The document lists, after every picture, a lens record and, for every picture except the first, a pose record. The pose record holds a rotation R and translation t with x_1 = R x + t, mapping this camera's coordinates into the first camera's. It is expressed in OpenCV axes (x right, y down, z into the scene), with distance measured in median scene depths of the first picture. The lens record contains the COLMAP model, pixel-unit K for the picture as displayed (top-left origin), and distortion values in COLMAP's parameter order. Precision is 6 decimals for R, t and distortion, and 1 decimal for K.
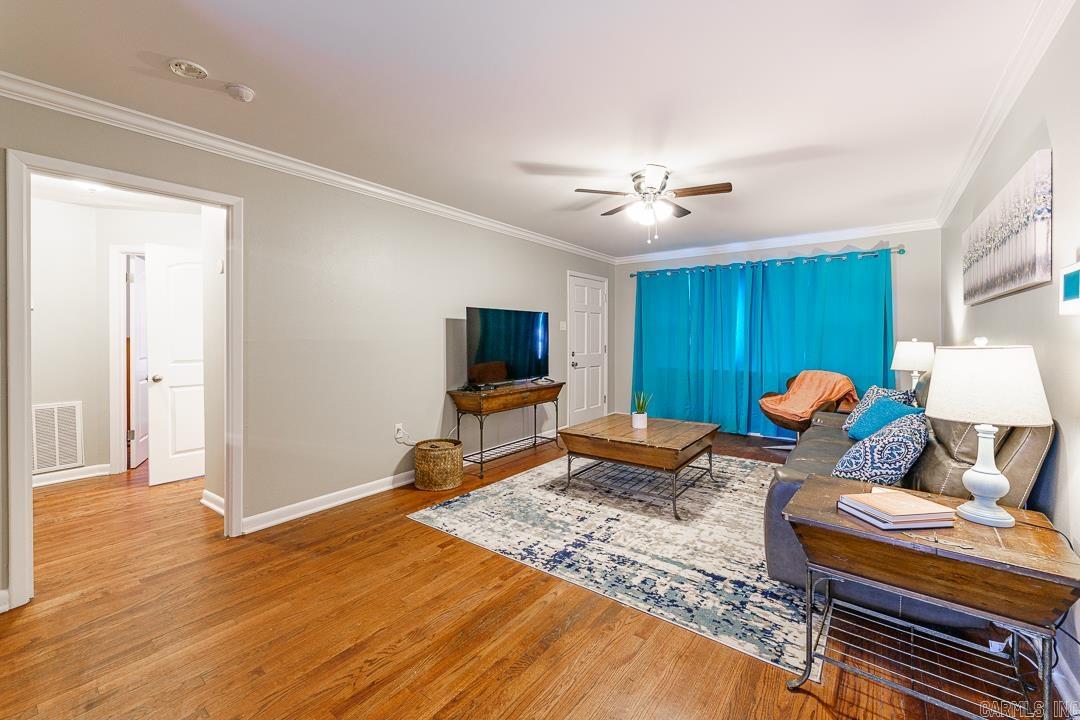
lens RADIAL K [[442.0, 0, 535.9], [0, 442.0, 339.2], [0, 0, 1]] dist [-0.000295, 0.000217]
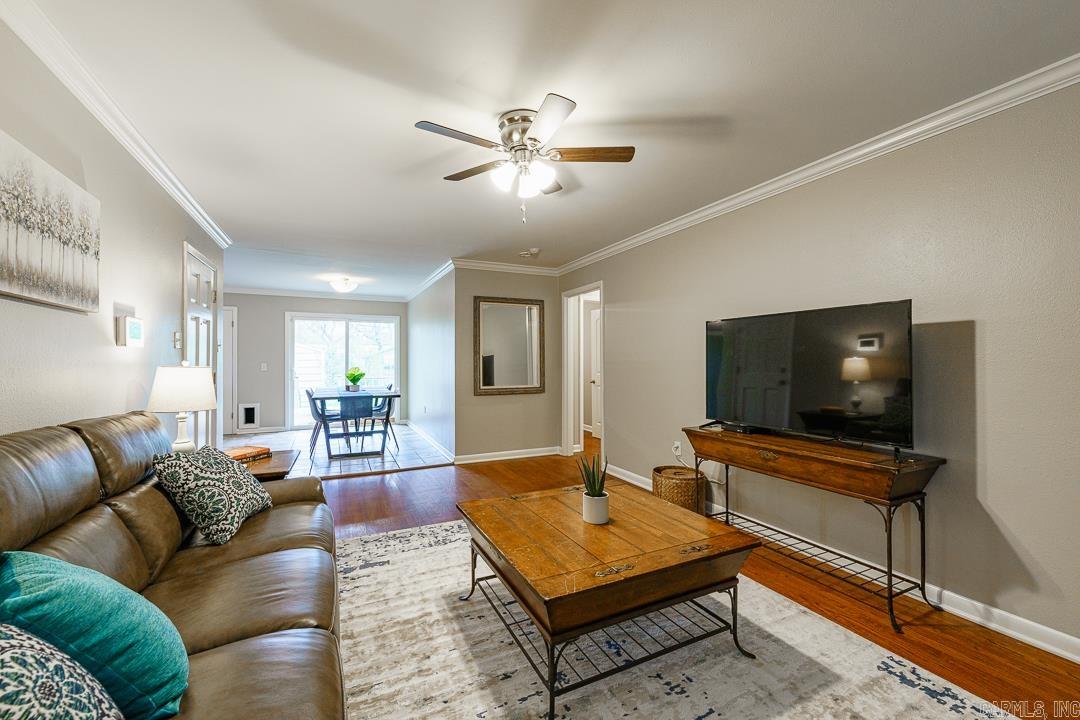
lens RADIAL K [[432.2, 0, 537.9], [0, 432.2, 356.6], [0, 0, 1]] dist [-0.000084, -0.000076]
pose [[-0.445019, -0.002933, -0.895516, 1.108025], [-0.000432, 0.999995, -0.003060, -0.009181], [0.895521, -0.000974, -0.445018, 1.717745]]
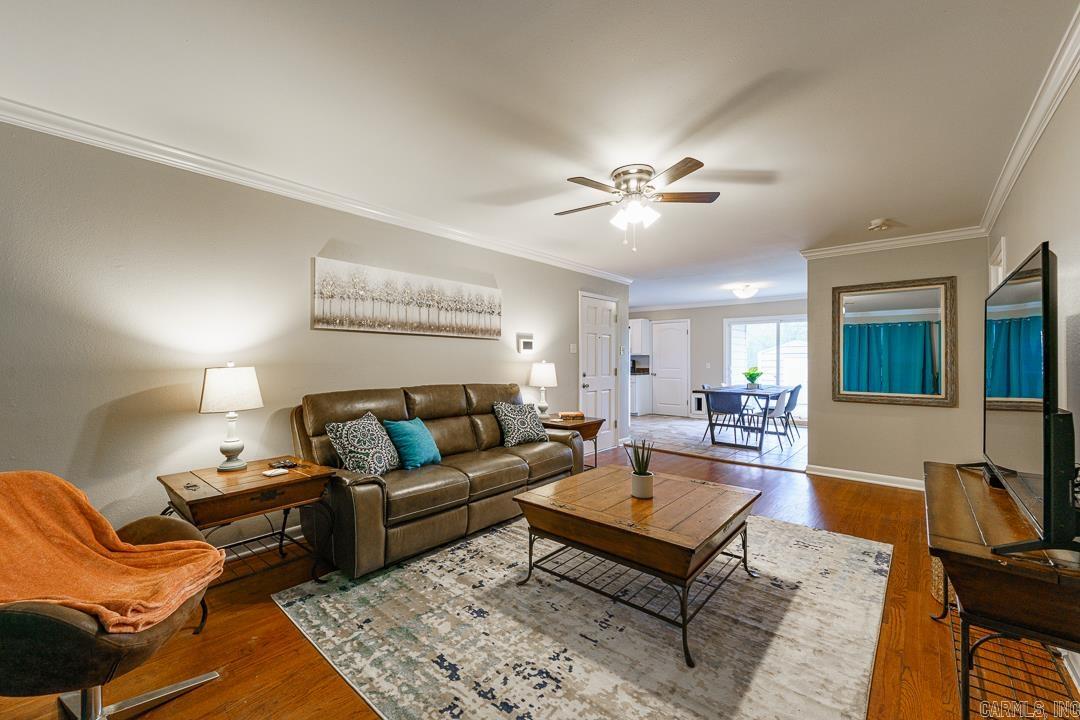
lens RADIAL K [[436.1, 0, 542.9], [0, 436.1, 359.7], [0, 0, 1]] dist [-0.000499, -0.000043]
pose [[-0.998885, 0.001550, 0.047193, 0.517528], [0.001732, 0.999991, 0.003819, -0.012225], [-0.047187, 0.003896, -0.998878, 2.425609]]
